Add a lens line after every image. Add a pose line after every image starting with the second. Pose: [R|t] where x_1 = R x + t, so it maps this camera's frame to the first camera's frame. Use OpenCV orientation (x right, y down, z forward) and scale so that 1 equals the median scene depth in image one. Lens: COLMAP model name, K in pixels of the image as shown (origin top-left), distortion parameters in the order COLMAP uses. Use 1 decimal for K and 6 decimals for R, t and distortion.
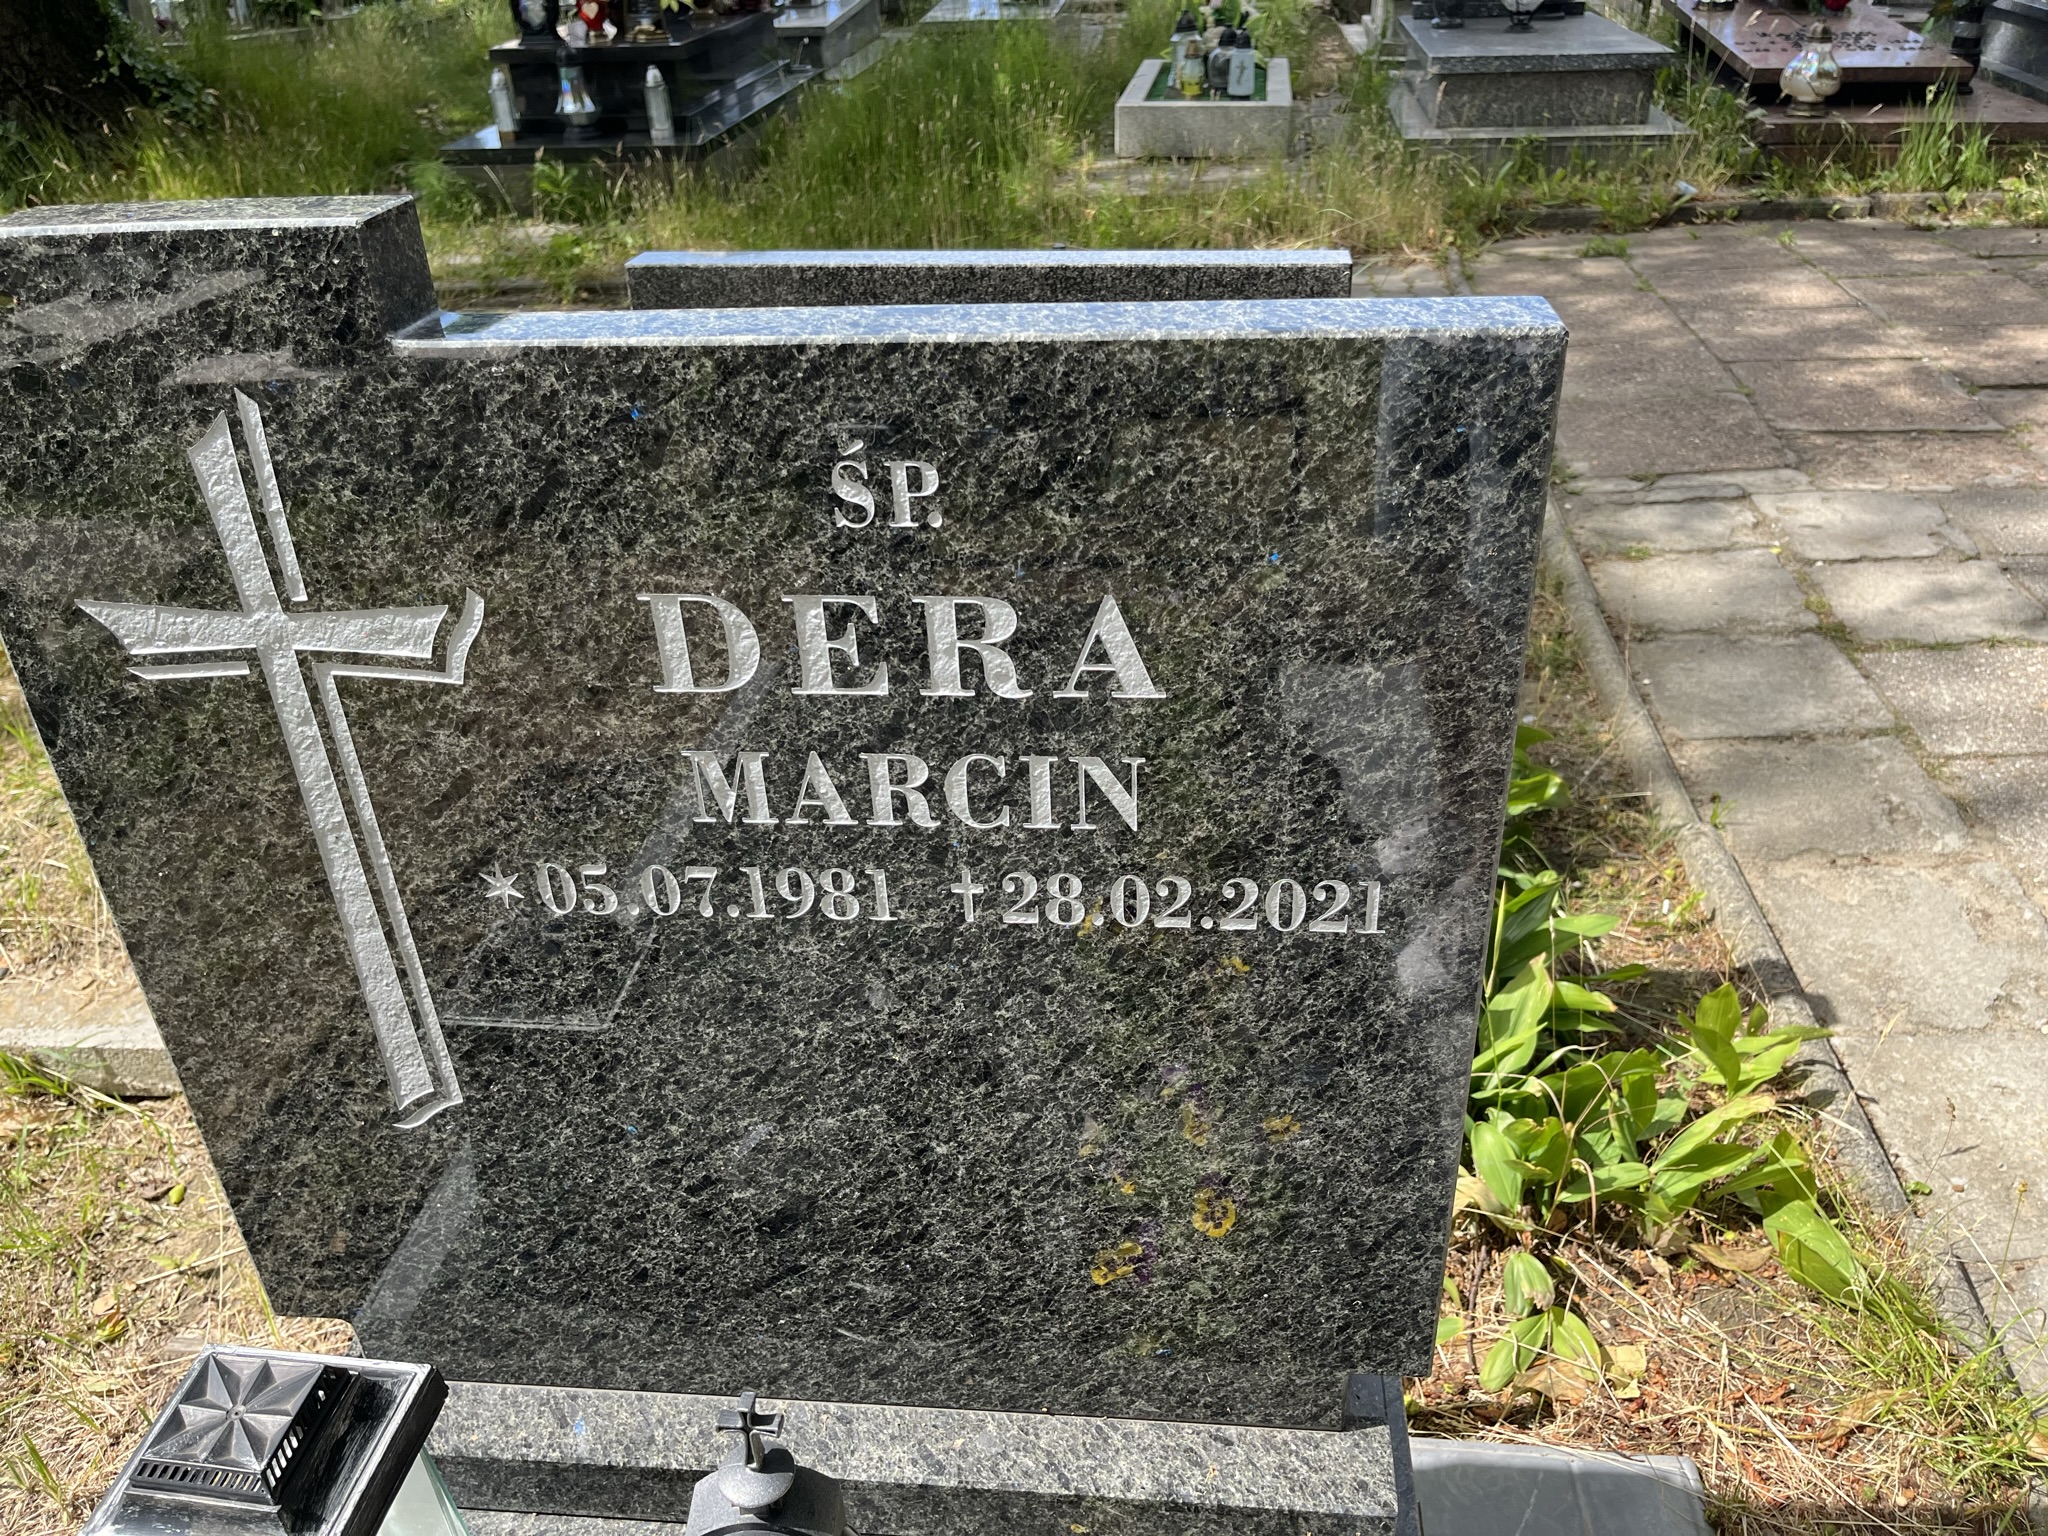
lens RADIAL K [[1571.6, 0, 1024.7], [0, 1571.6, 770.4], [0, 0, 1]] dist [0.046478, -0.061073]
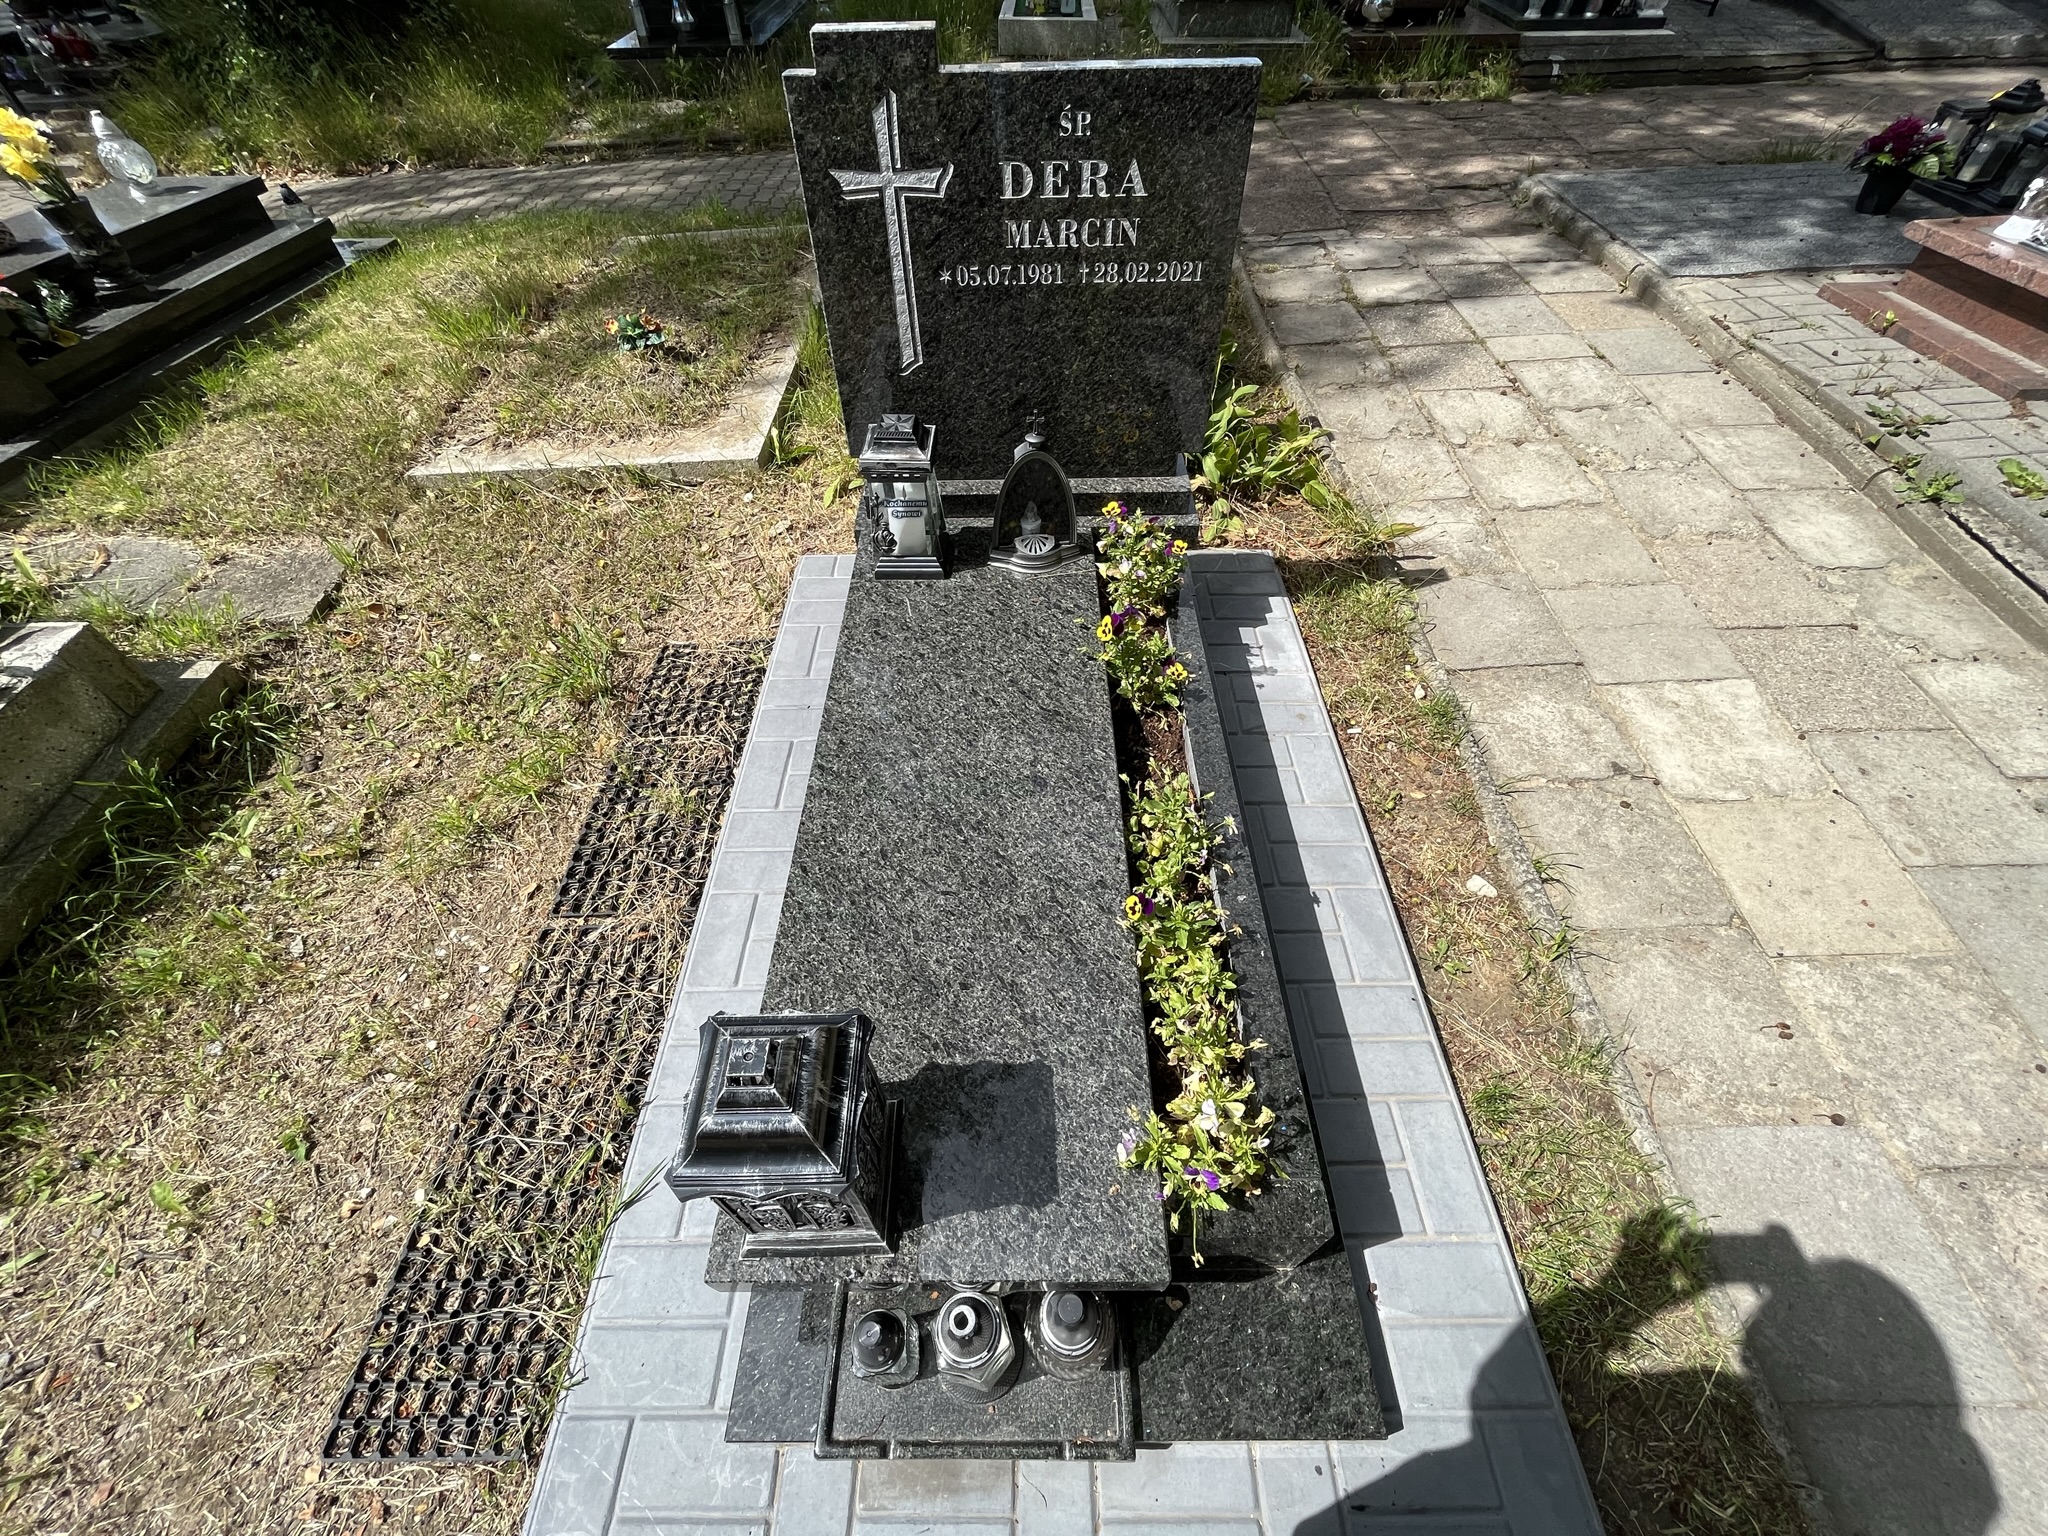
lens RADIAL K [[839.9, 0, 1014.3], [0, 839.9, 759.8], [0, 0, 1]] dist [-0.000707, 0.000590]
pose [[0.994691, -0.061481, 0.082520, -0.415029], [0.032545, 0.948694, 0.314516, 0.519716], [-0.097623, -0.310161, 0.945659, -1.089201]]
